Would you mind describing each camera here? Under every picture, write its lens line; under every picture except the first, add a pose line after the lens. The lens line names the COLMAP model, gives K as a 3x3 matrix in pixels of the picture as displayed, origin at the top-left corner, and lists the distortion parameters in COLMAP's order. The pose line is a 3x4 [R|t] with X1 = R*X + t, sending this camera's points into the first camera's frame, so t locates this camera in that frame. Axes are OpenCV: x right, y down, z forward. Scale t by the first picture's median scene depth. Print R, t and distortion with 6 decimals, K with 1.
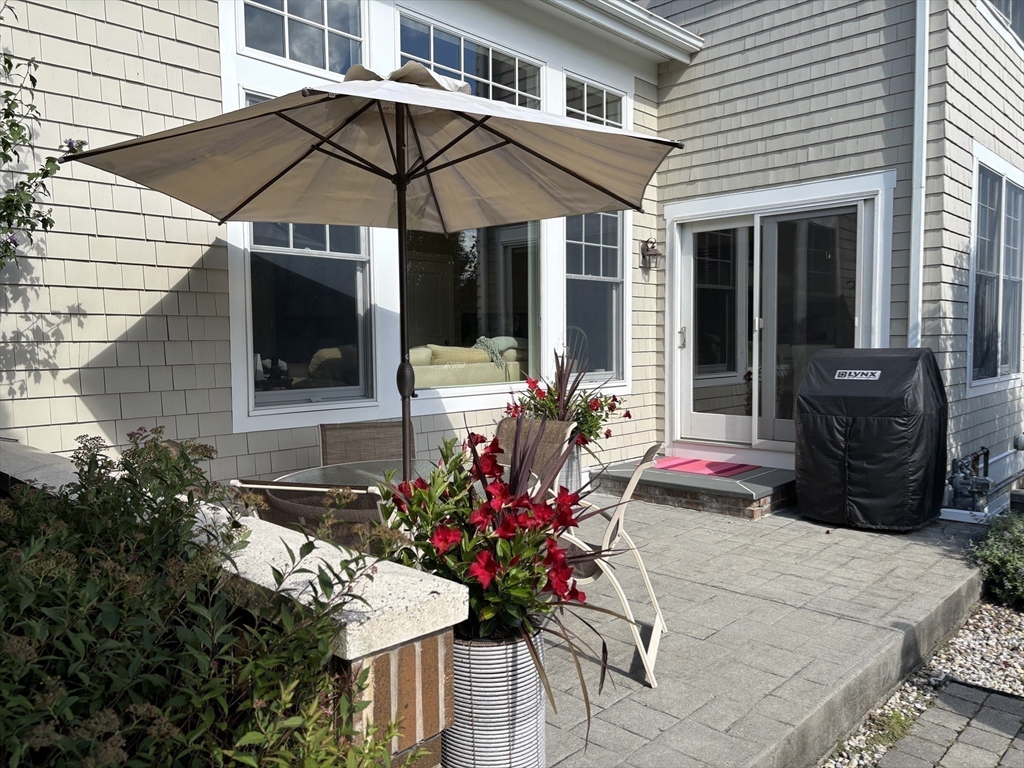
lens RADIAL K [[771.3, 0, 513.8], [0, 771.3, 389.2], [0, 0, 1]] dist [0.053807, -0.062168]
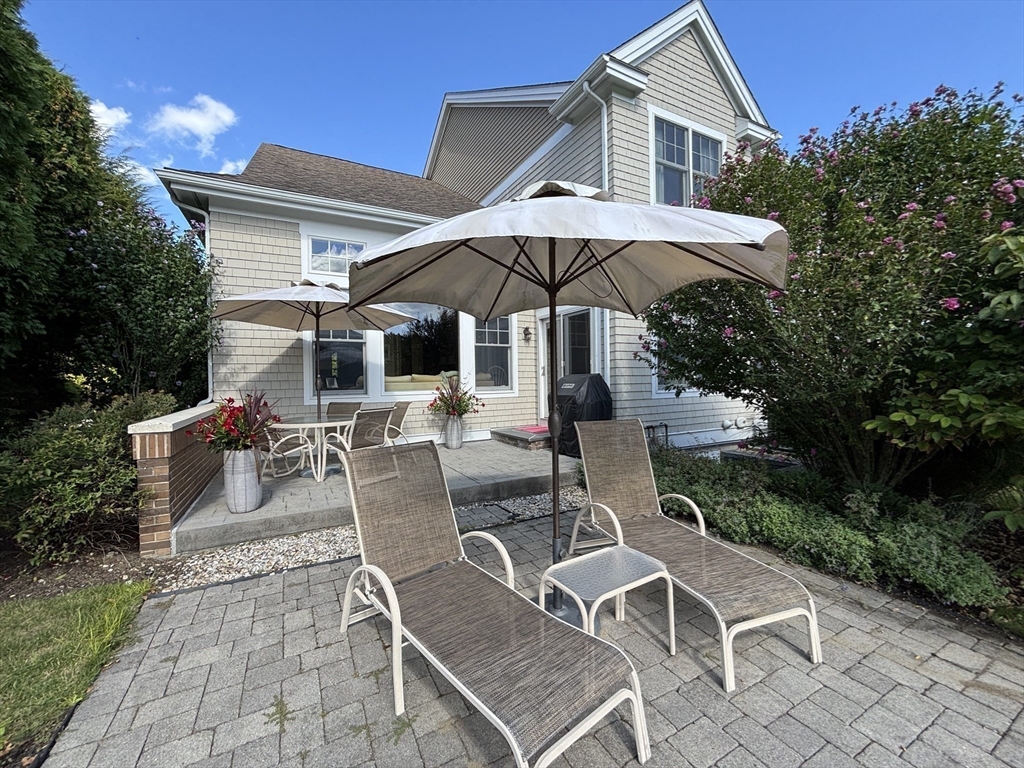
lens RADIAL K [[411.7, 0, 516.4], [0, 411.7, 382.8], [0, 0, 1]] dist [0.001336, 0.000036]
pose [[0.952843, -0.005167, -0.303419, 0.629135], [-0.010899, 0.998627, -0.051233, 0.033551], [0.303267, 0.052124, 0.951479, -0.148577]]
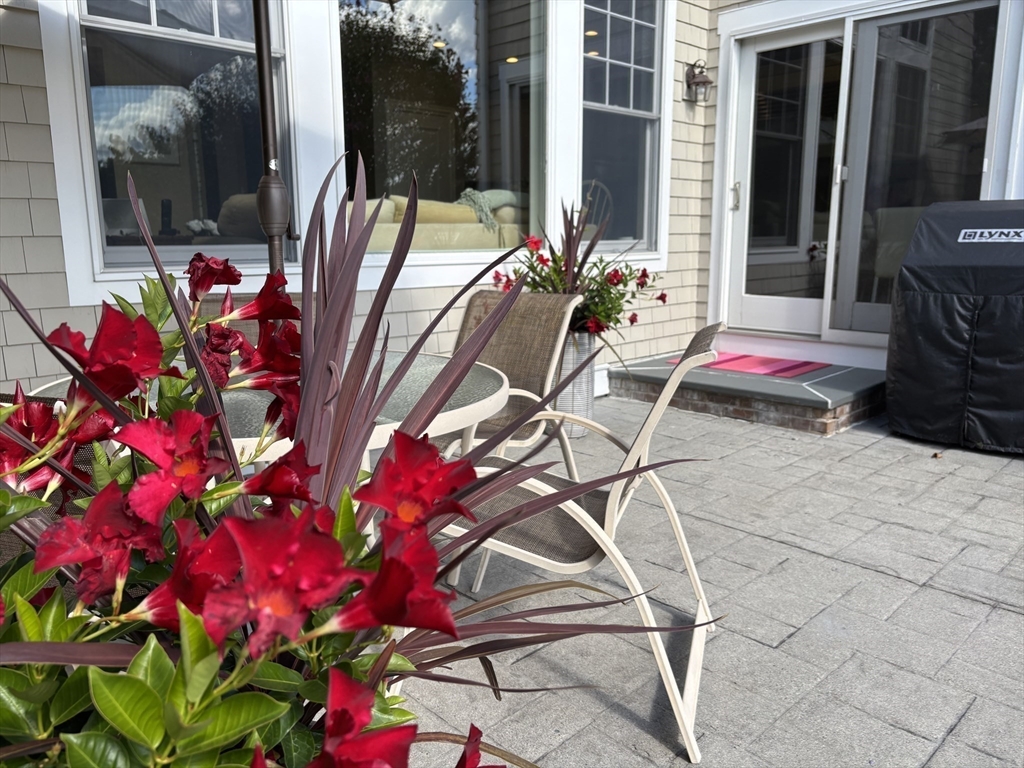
lens RADIAL K [[771.3, 0, 513.0], [0, 771.3, 381.8], [0, 0, 1]] dist [0.053807, -0.062168]
pose [[0.999138, 0.012516, -0.039592, 0.038599], [-0.007522, 0.992270, 0.123867, 0.027581], [0.040836, -0.123462, 0.991509, 0.261918]]
